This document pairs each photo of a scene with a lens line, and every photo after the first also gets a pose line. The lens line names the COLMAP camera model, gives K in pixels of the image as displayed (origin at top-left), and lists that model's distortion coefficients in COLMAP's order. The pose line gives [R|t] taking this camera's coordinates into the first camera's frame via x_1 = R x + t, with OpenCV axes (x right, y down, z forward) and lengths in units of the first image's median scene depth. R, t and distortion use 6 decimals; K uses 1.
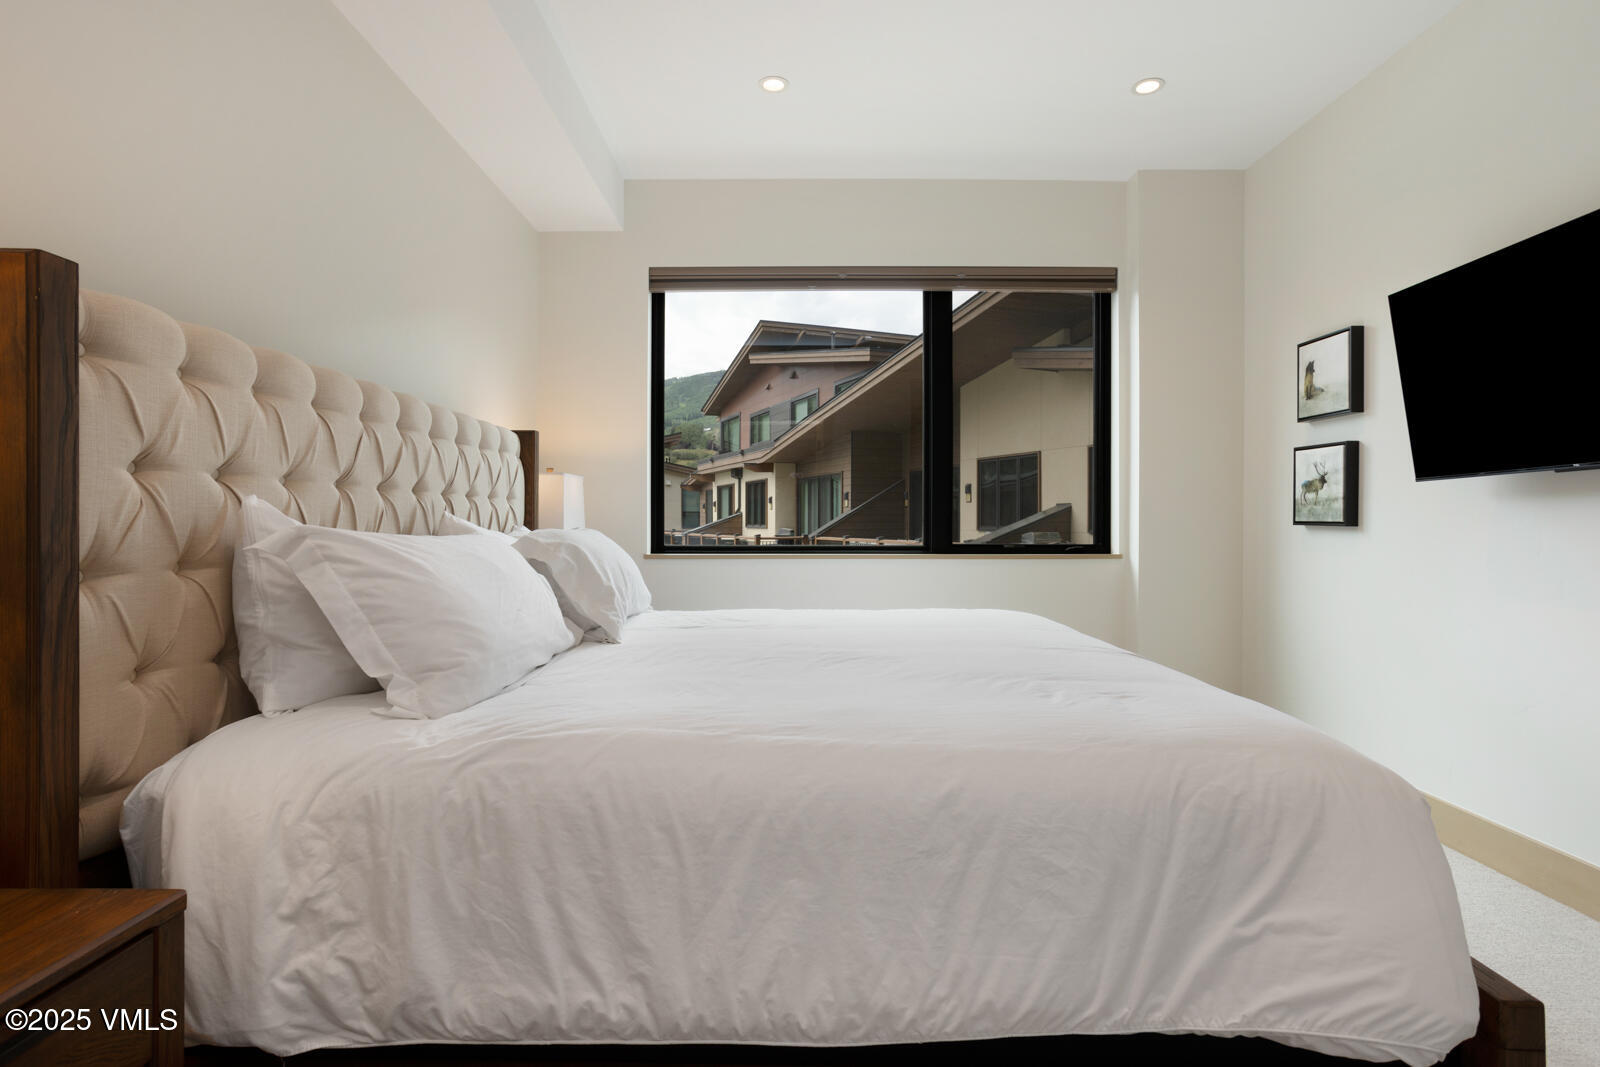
lens RADIAL K [[805.3, 0, 766.7], [0, 805.3, 520.4], [0, 0, 1]] dist [-0.046312, 0.029483]
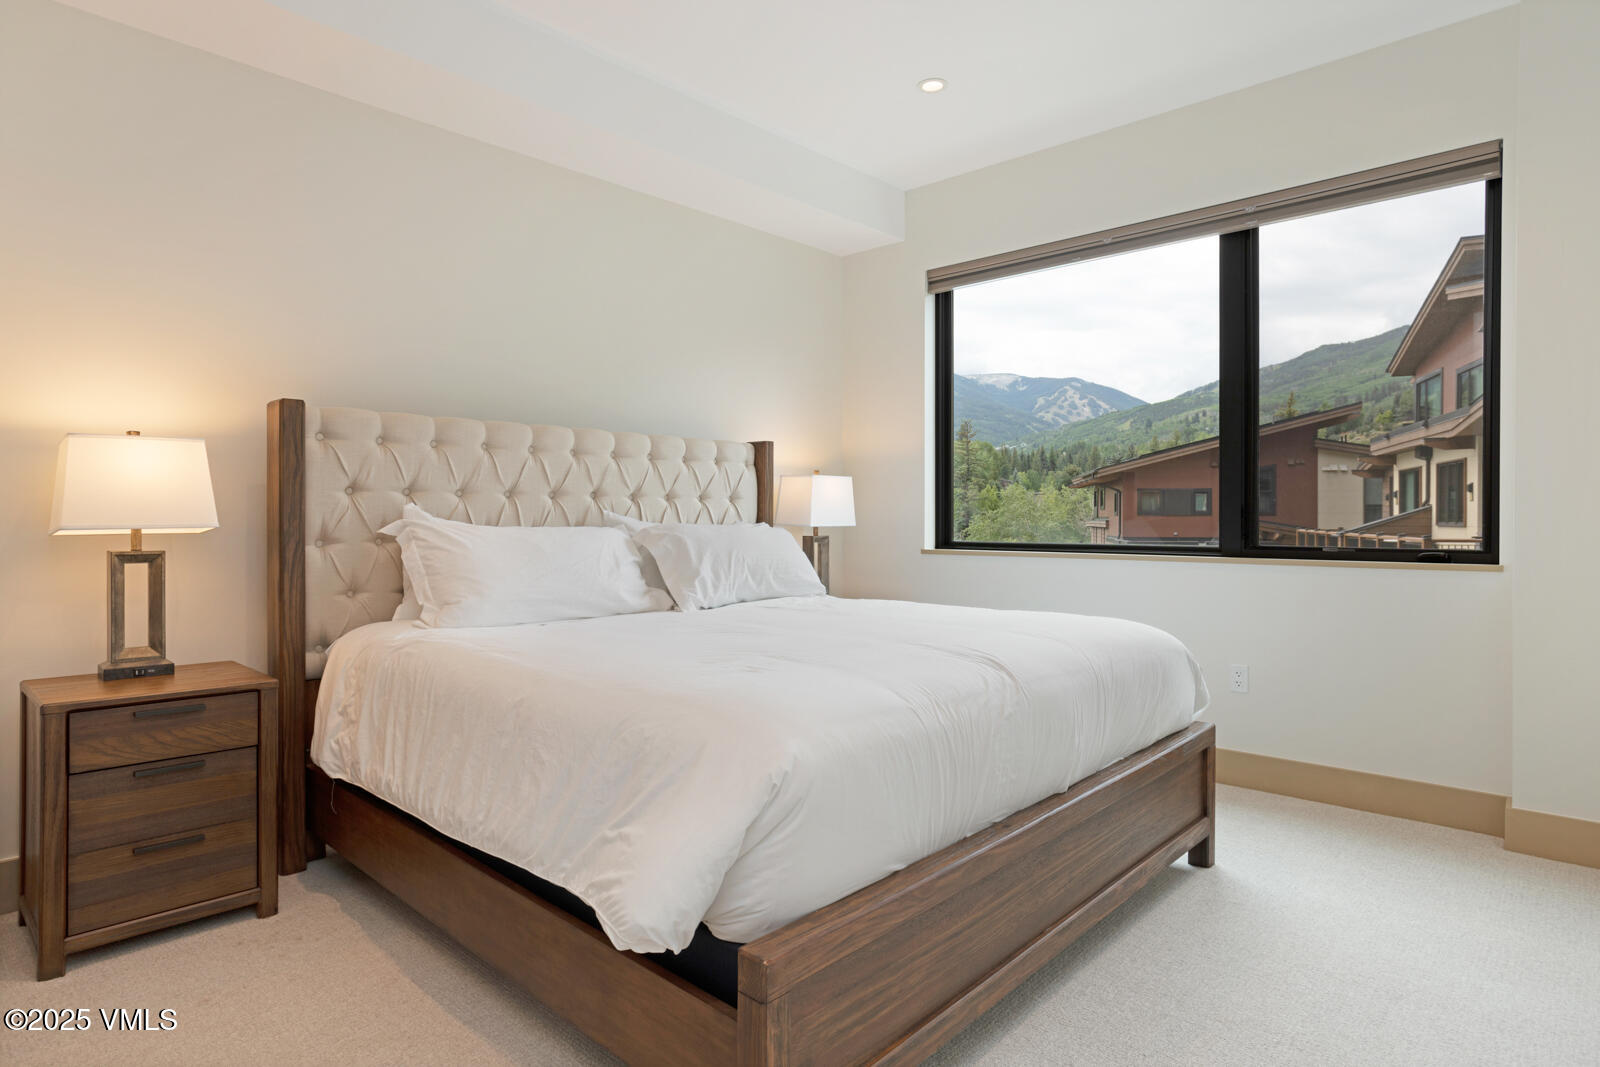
lens RADIAL K [[881.7, 0, 759.4], [0, 881.7, 516.1], [0, 0, 1]] dist [-0.035874, 0.000217]
pose [[0.722234, -0.001584, -0.691647, 0.474462], [0.001295, 0.999999, -0.000939, 0.000425], [0.691647, -0.000218, 0.722235, 0.035712]]
